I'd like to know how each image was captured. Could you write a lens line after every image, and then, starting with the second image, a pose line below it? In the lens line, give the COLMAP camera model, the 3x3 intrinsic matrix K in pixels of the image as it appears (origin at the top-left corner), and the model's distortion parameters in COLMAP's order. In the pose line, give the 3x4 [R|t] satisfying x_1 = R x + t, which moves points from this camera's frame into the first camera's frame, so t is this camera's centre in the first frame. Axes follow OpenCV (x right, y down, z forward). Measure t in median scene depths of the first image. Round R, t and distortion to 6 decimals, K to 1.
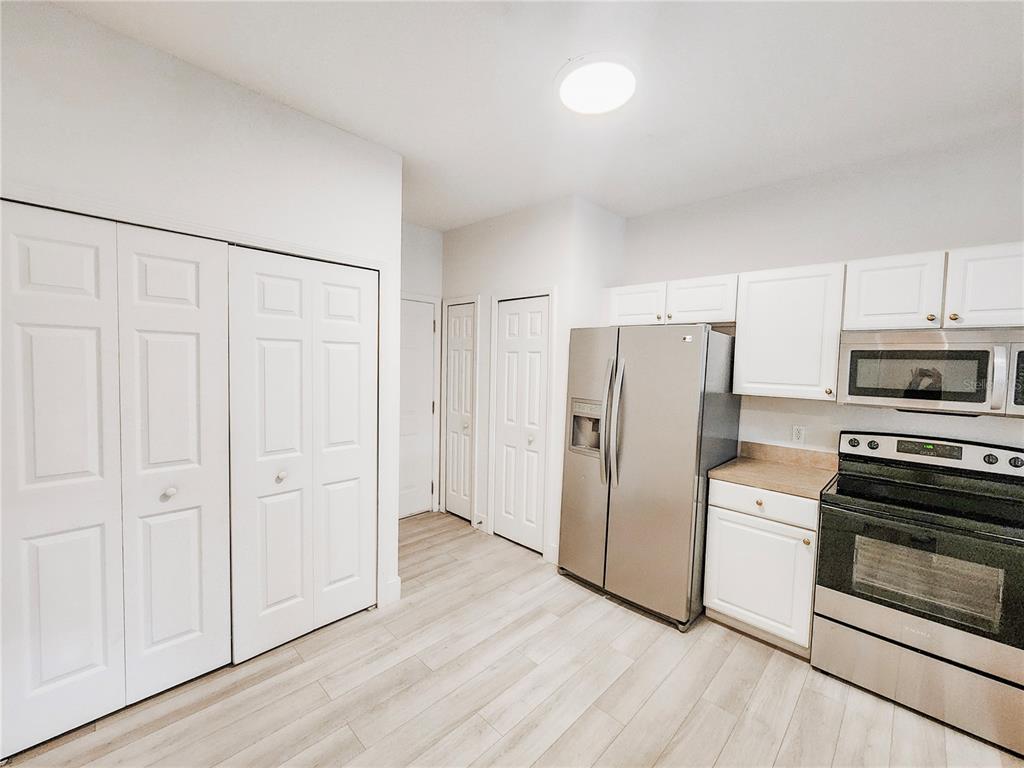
lens RADIAL K [[419.5, 0, 509.4], [0, 419.5, 379.2], [0, 0, 1]] dist [0.001930, -0.004347]
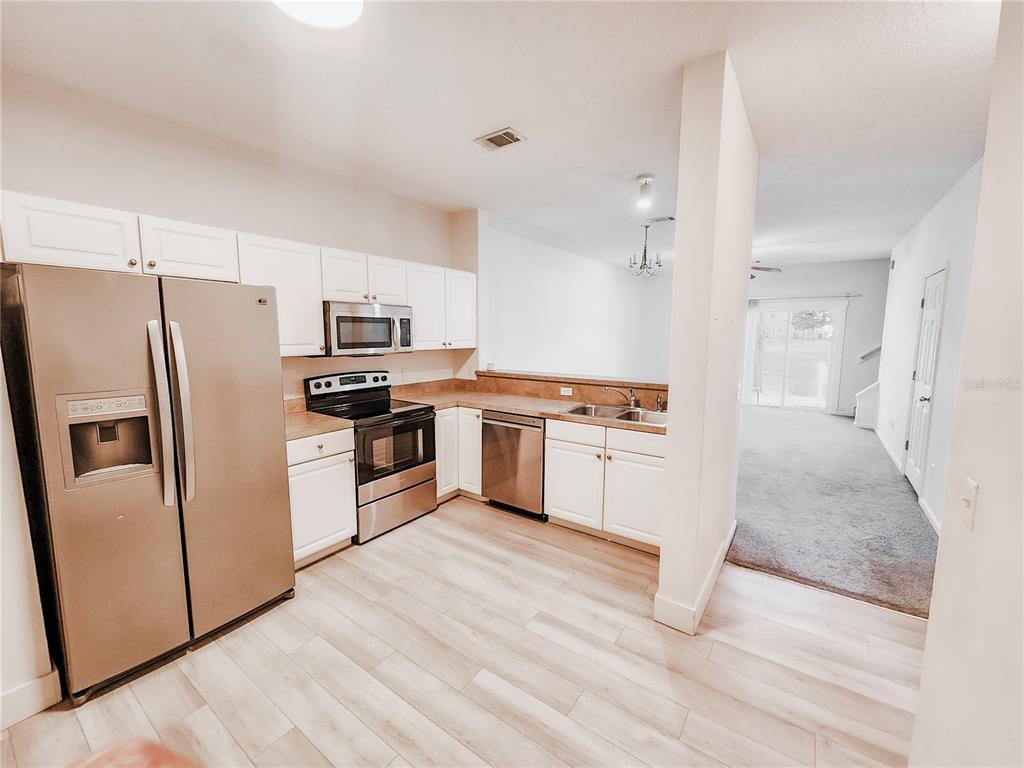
lens RADIAL K [[419.5, 0, 509.4], [0, 419.5, 379.2], [0, 0, 1]] dist [0.001930, -0.004347]
pose [[-0.155929, -0.139117, 0.977923, -0.645280], [0.037774, 0.988468, 0.146640, -0.045817], [-0.987046, 0.059806, -0.148876, 0.678273]]
